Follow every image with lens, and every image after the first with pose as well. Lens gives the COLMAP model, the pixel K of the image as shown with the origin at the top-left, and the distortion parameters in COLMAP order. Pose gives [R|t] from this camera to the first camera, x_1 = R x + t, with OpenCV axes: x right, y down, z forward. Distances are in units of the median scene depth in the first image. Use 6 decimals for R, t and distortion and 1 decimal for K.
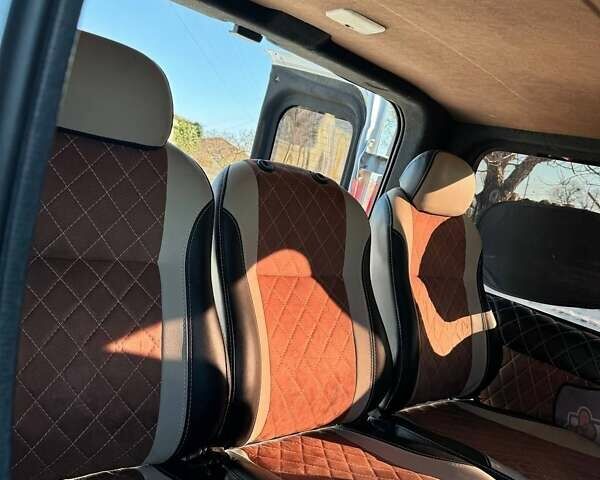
lens RADIAL K [[509.2, 0, 312.6], [0, 509.2, 239.4], [0, 0, 1]] dist [-0.005634, -0.021897]
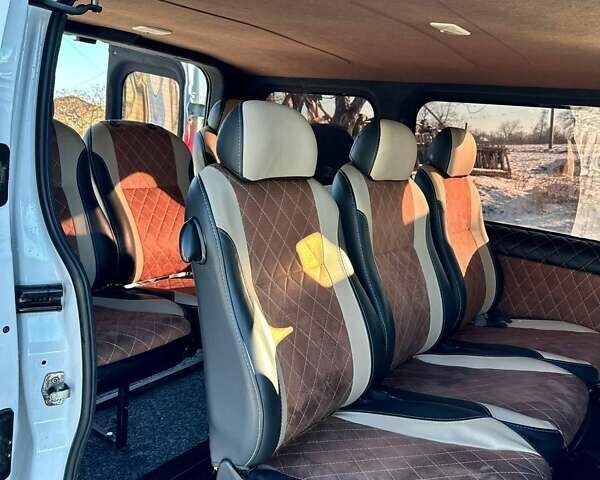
lens RADIAL K [[509.2, 0, 312.6], [0, 509.2, 239.4], [0, 0, 1]] dist [-0.005634, -0.021897]
pose [[0.961331, -0.182993, 0.205808, 0.107803], [0.157539, 0.978372, 0.134050, 0.093627], [-0.225887, -0.096443, 0.969368, -0.708771]]
